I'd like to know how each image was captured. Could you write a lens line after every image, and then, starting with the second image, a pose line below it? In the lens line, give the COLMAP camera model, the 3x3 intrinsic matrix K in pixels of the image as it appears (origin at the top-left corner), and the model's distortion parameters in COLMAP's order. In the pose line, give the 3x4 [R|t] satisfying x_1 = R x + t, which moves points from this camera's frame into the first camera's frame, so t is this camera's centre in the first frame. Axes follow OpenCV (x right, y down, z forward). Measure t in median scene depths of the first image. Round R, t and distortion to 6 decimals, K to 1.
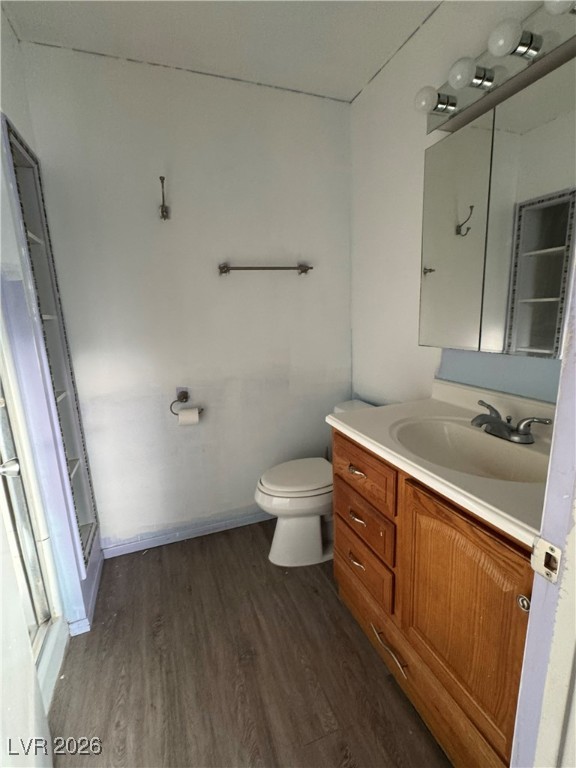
lens RADIAL K [[359.9, 0, 287.2], [0, 359.9, 384.5], [0, 0, 1]] dist [-0.002183, -0.000522]
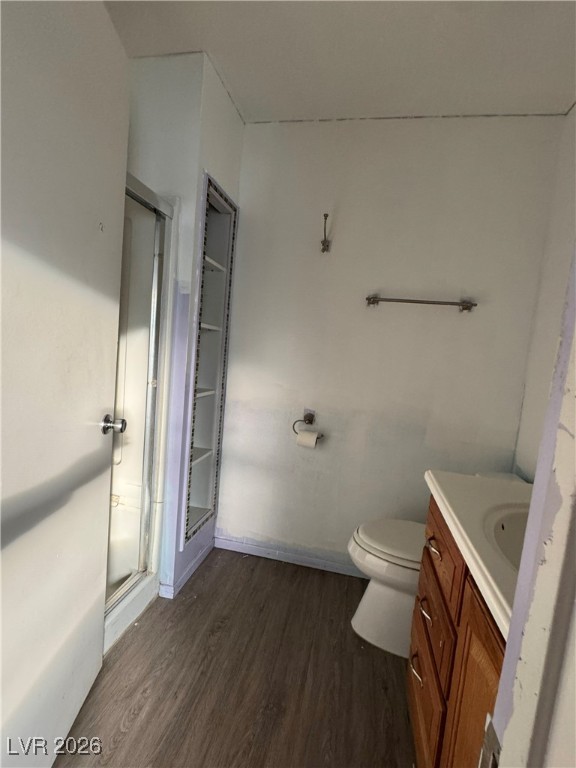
lens RADIAL K [[359.9, 0, 286.4], [0, 359.9, 384.1], [0, 0, 1]] dist [-0.002183, -0.000522]
pose [[0.835709, 0.166059, -0.523465, 0.204744], [-0.229253, 0.971651, -0.057763, 0.013805], [0.499033, 0.168279, 0.850087, 0.098515]]
